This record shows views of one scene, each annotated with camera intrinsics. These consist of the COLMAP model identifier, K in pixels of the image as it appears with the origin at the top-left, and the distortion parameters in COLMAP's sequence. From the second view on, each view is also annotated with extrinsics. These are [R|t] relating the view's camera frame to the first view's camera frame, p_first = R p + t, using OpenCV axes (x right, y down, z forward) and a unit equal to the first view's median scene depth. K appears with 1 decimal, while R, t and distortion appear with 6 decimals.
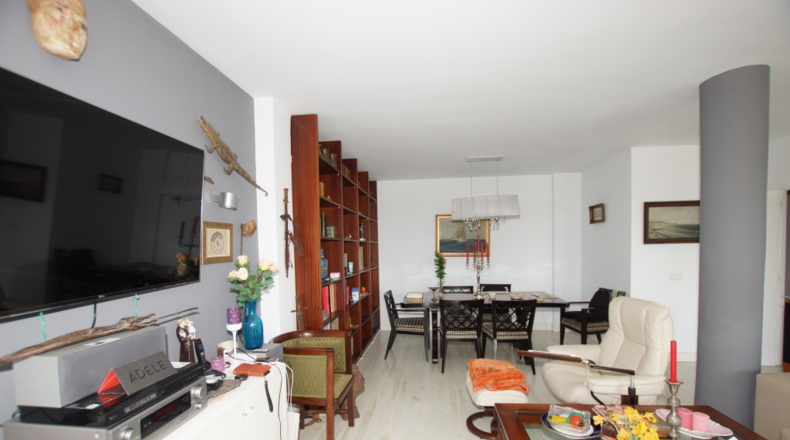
lens RADIAL K [[356.7, 0, 396.4], [0, 356.7, 261.4], [0, 0, 1]] dist [-0.051023, 0.011941]
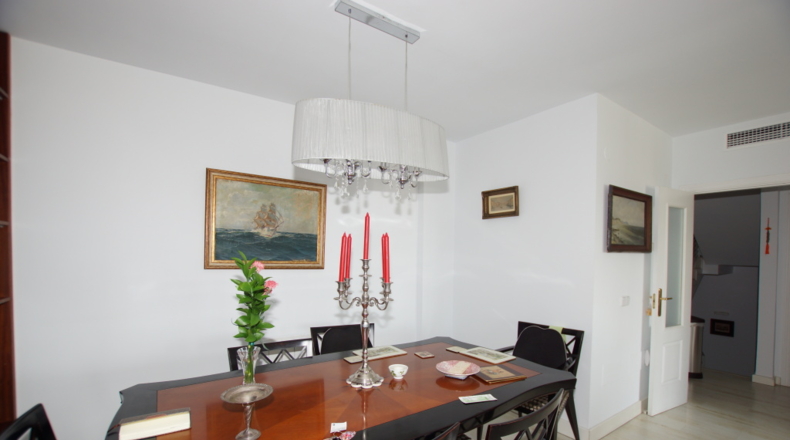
lens RADIAL K [[356.7, 0, 396.4], [0, 356.7, 261.4], [0, 0, 1]] dist [-0.051023, 0.011941]
pose [[0.748899, 0.015880, 0.662493, 0.010014], [-0.000029, 0.999714, -0.023930, -0.015005], [-0.662684, 0.017902, 0.748685, 0.627706]]
